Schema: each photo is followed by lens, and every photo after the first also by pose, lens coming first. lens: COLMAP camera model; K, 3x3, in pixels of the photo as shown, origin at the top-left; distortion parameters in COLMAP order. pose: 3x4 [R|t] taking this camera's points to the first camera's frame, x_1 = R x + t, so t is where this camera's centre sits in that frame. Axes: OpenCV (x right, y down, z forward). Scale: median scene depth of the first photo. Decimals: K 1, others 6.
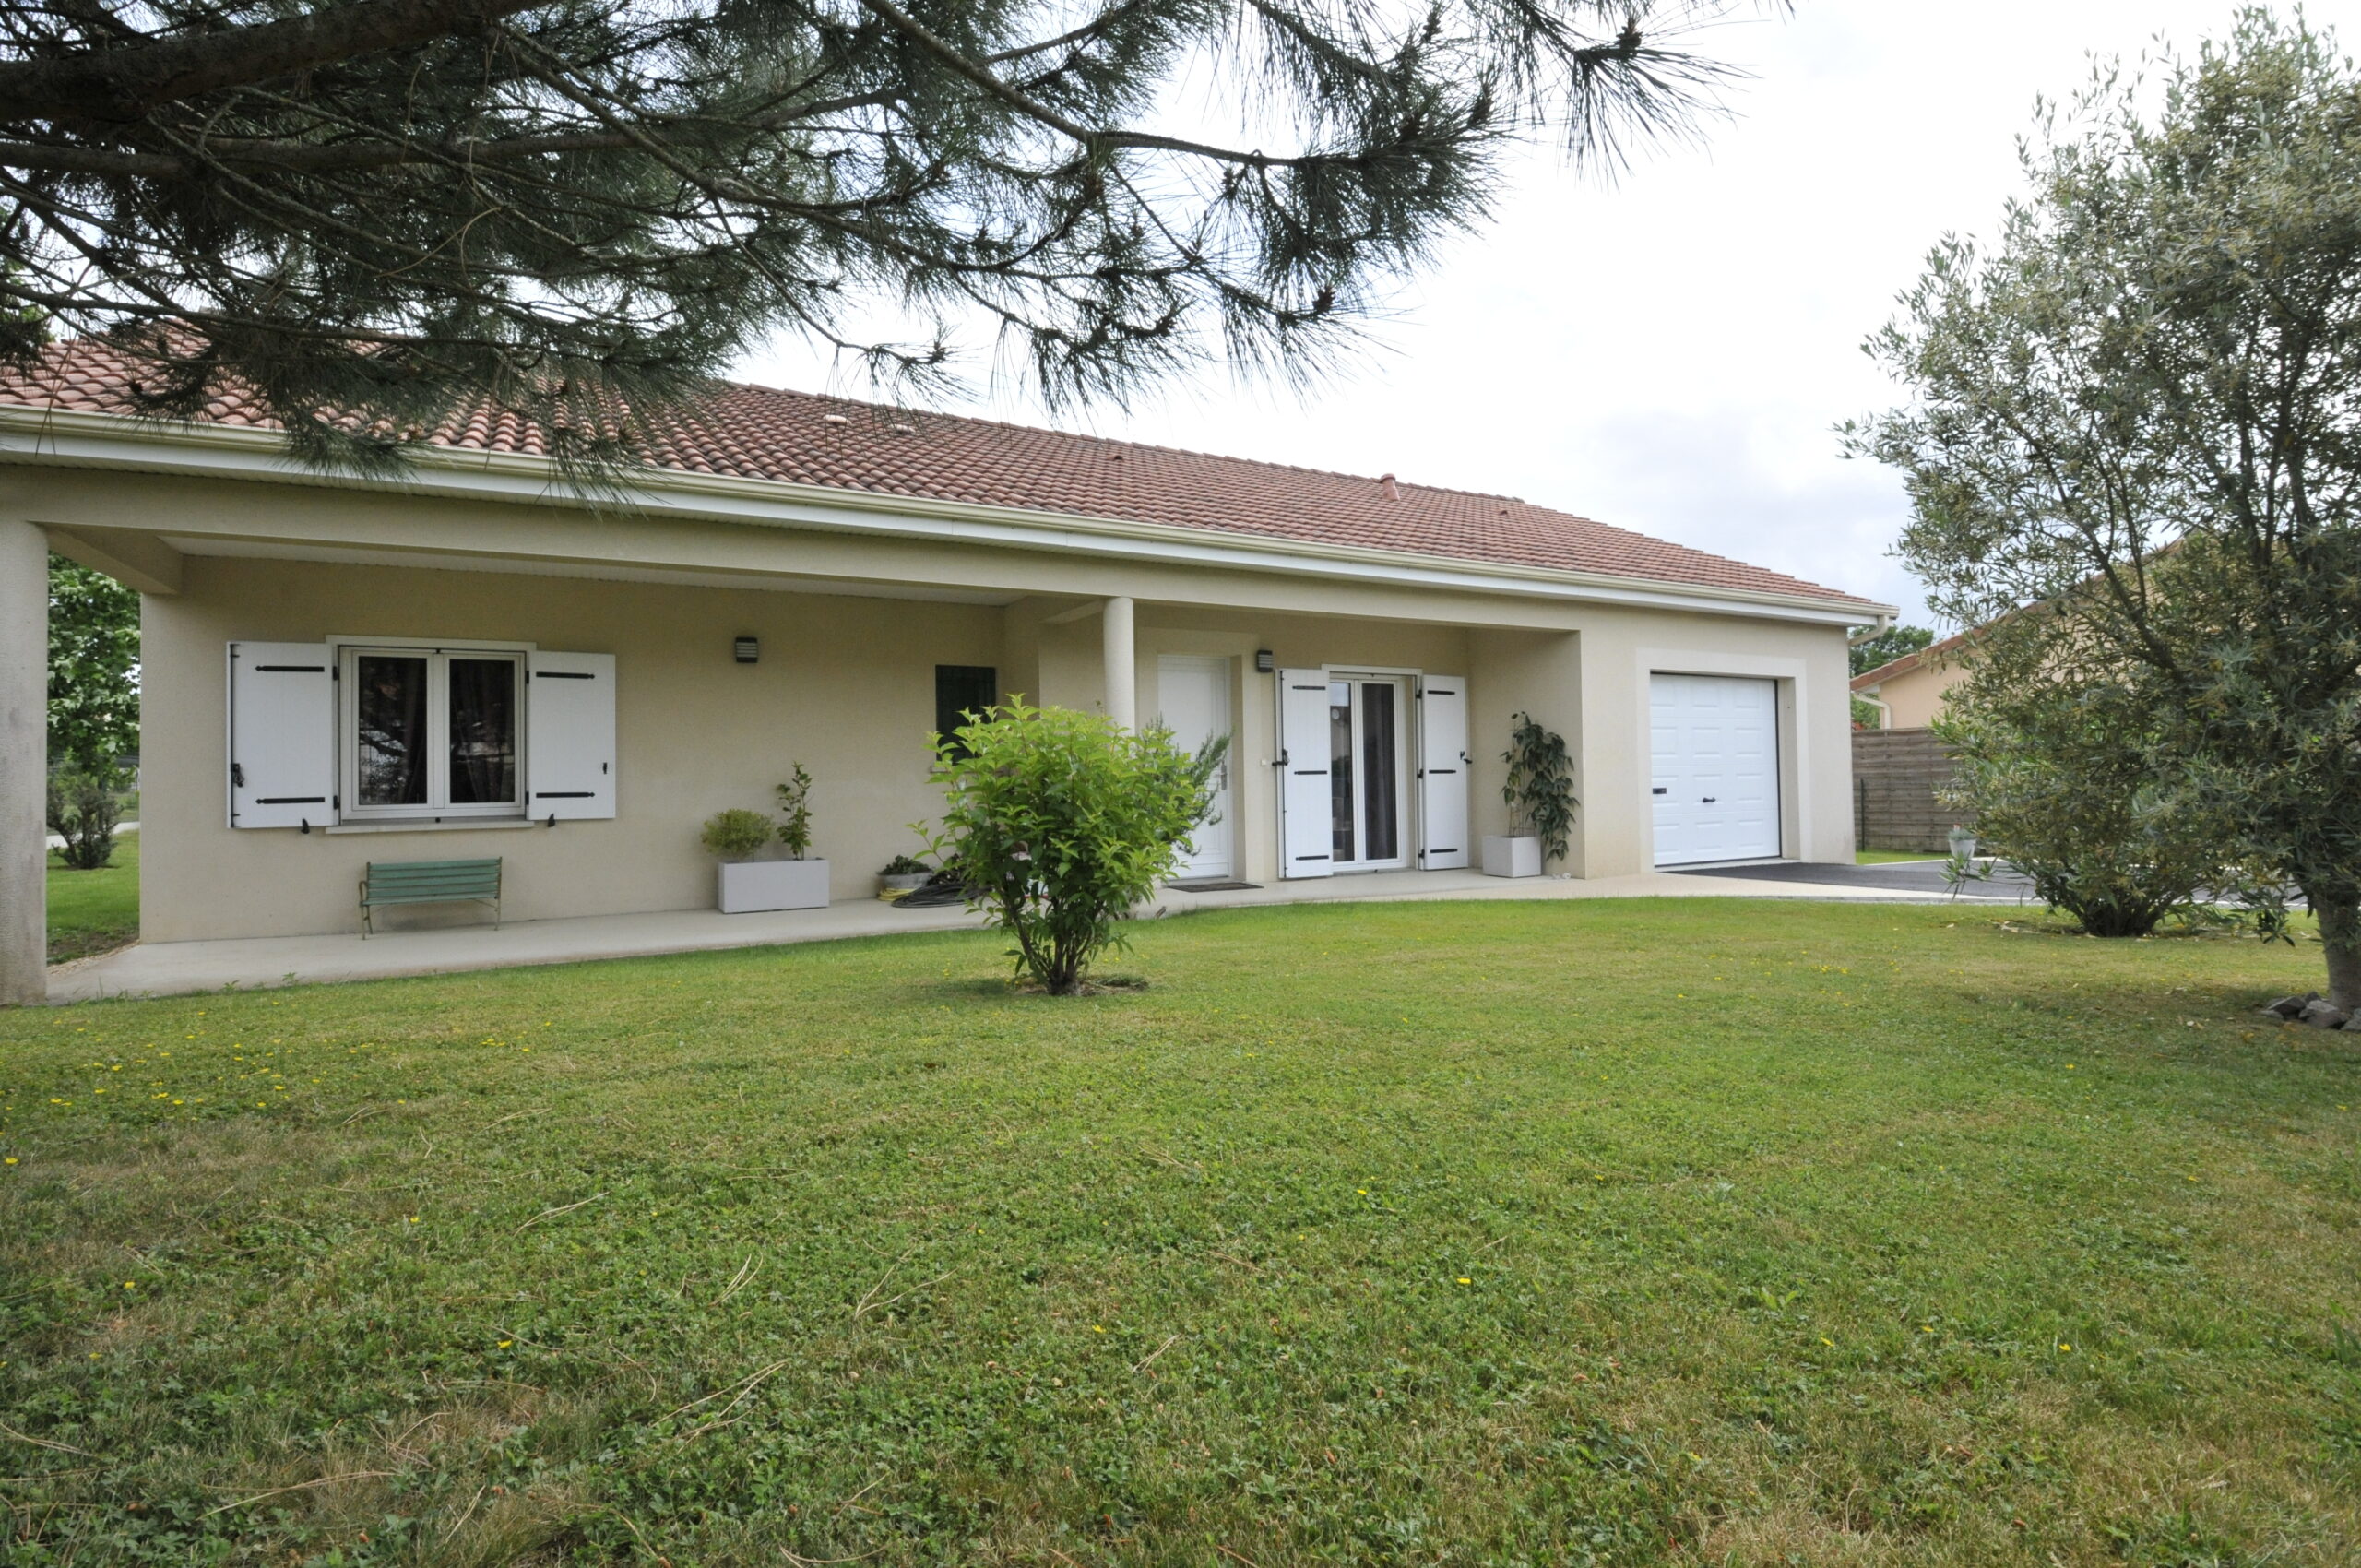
lens RADIAL K [[1112.2, 0, 1173.5], [0, 1112.2, 770.2], [0, 0, 1]] dist [0.018163, -0.031042]
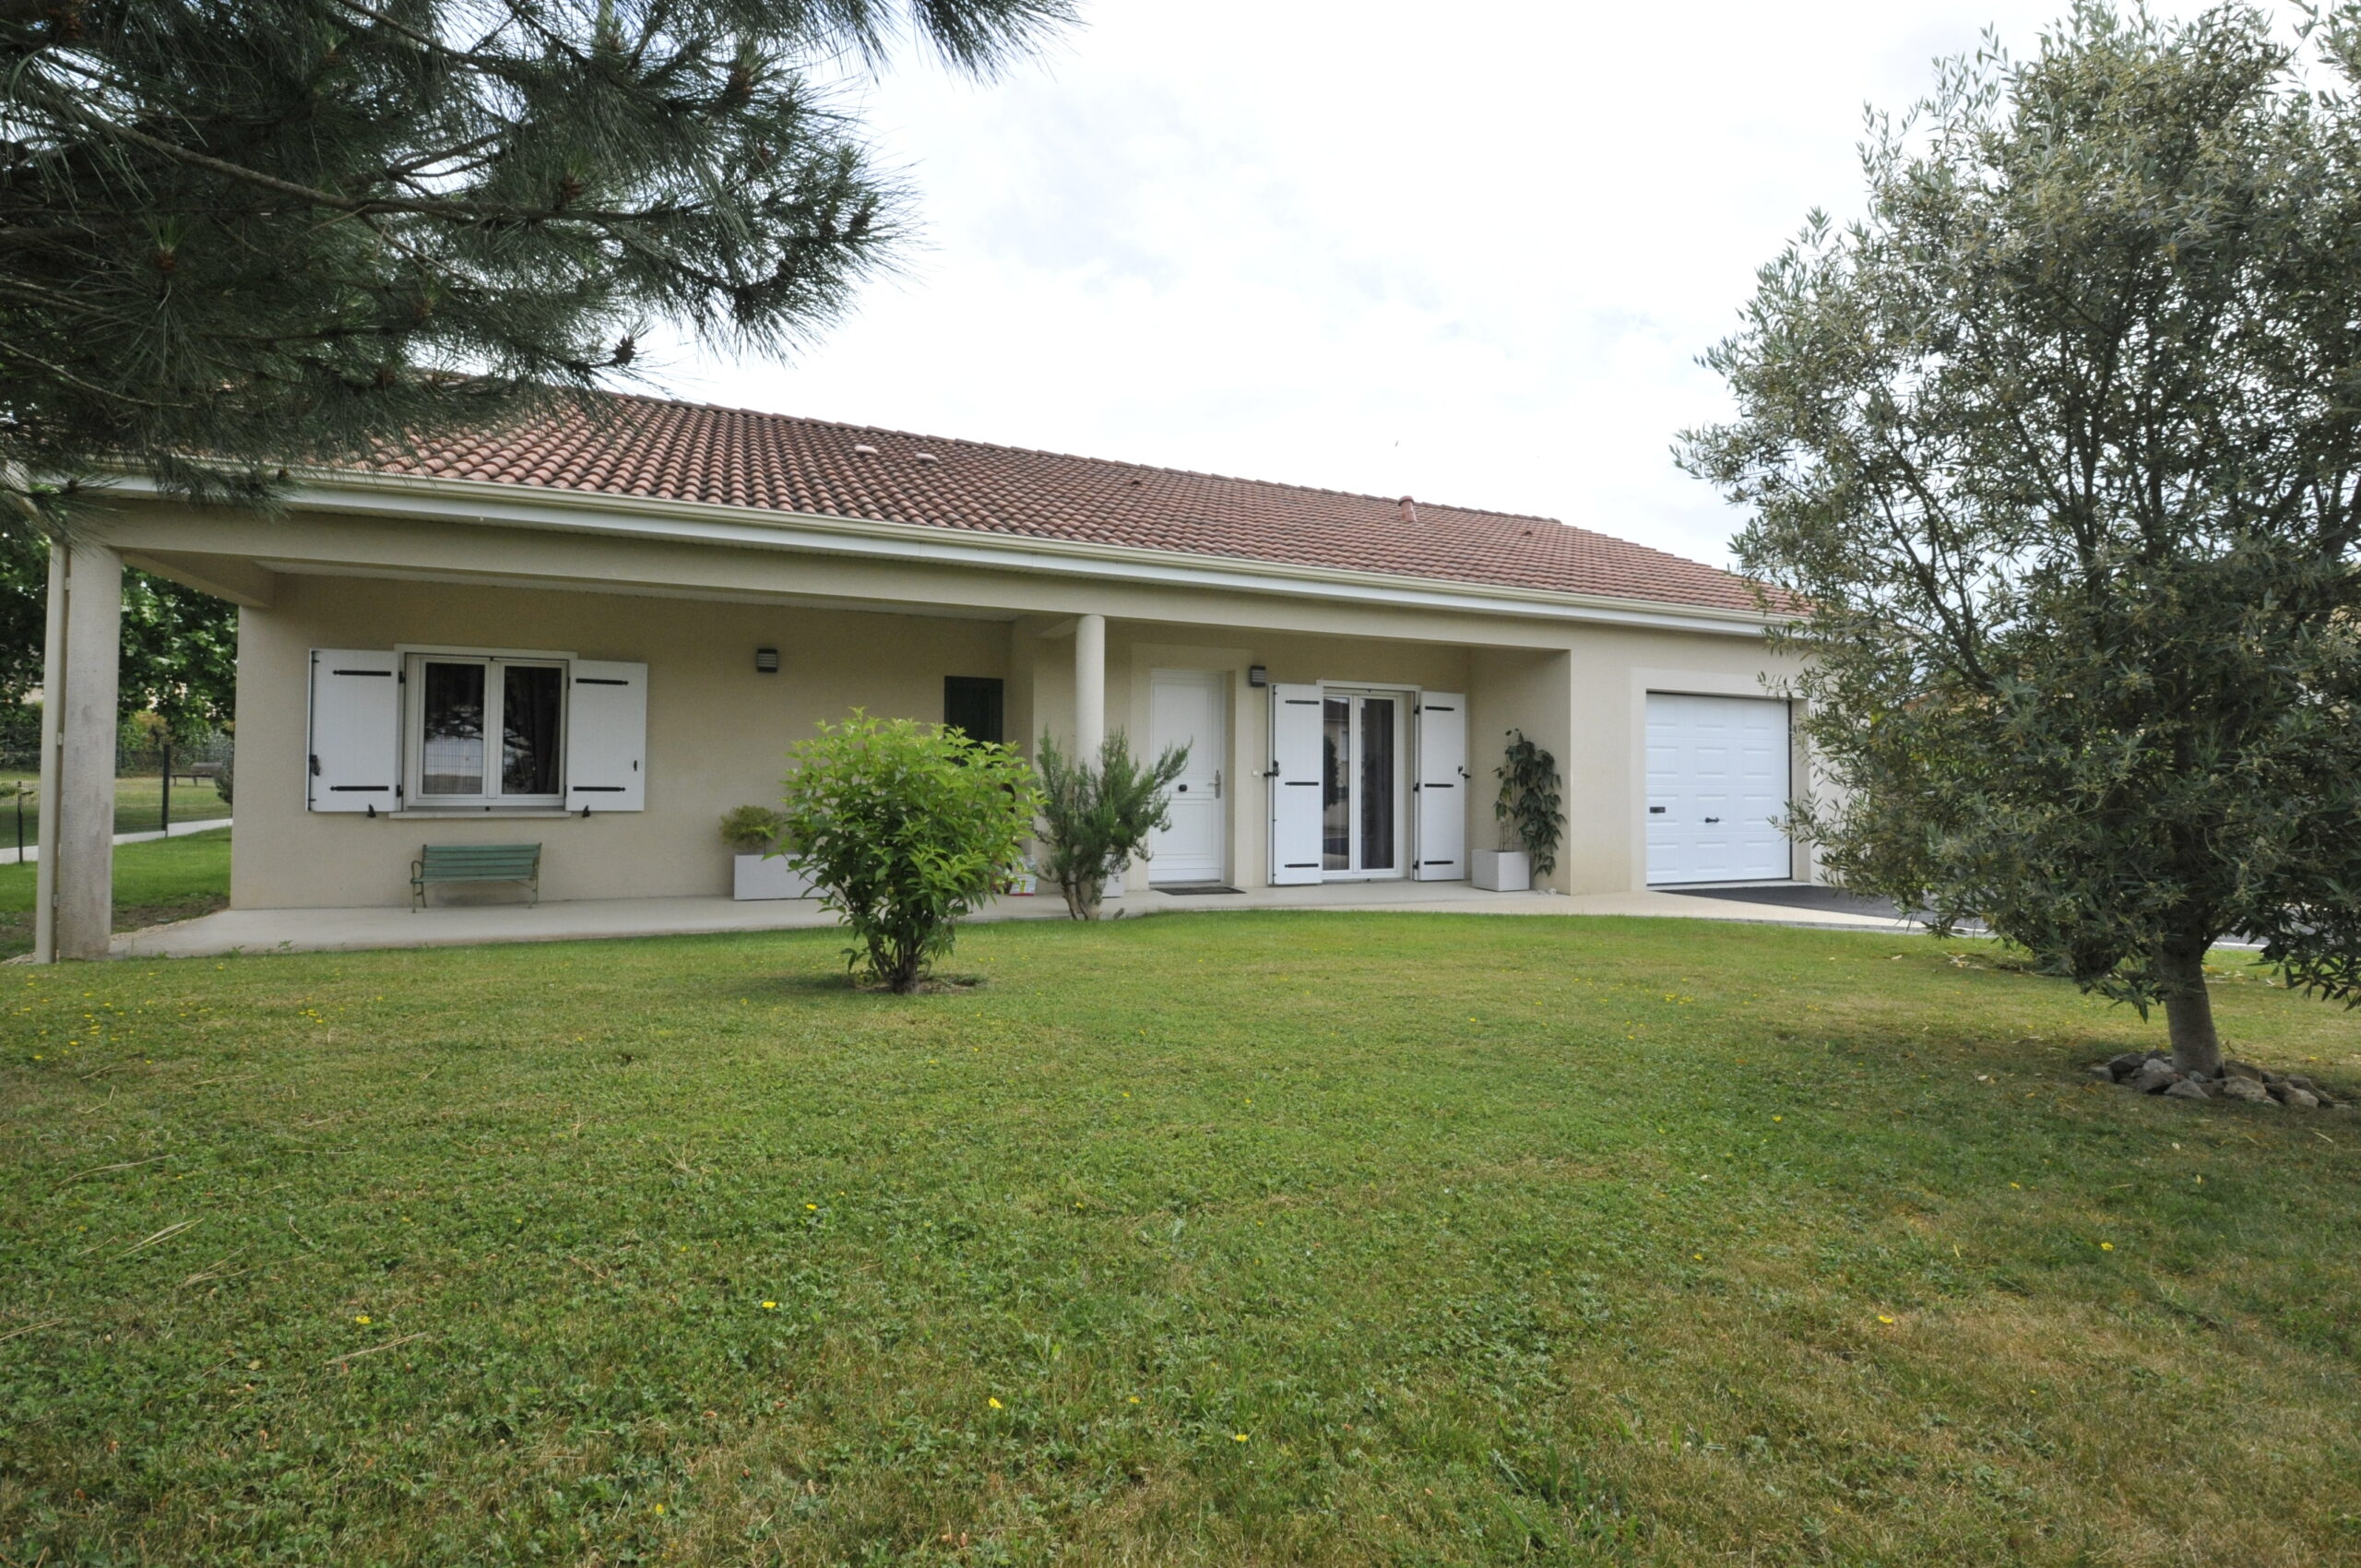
lens RADIAL K [[1048.0, 0, 1166.8], [0, 1048.0, 764.4], [0, 0, 1]] dist [0.024829, -0.038017]
pose [[0.994339, 0.021157, -0.104128, 0.103236], [-0.022170, 0.999717, -0.008585, -0.004786], [0.103917, 0.010845, 0.994527, 0.011812]]
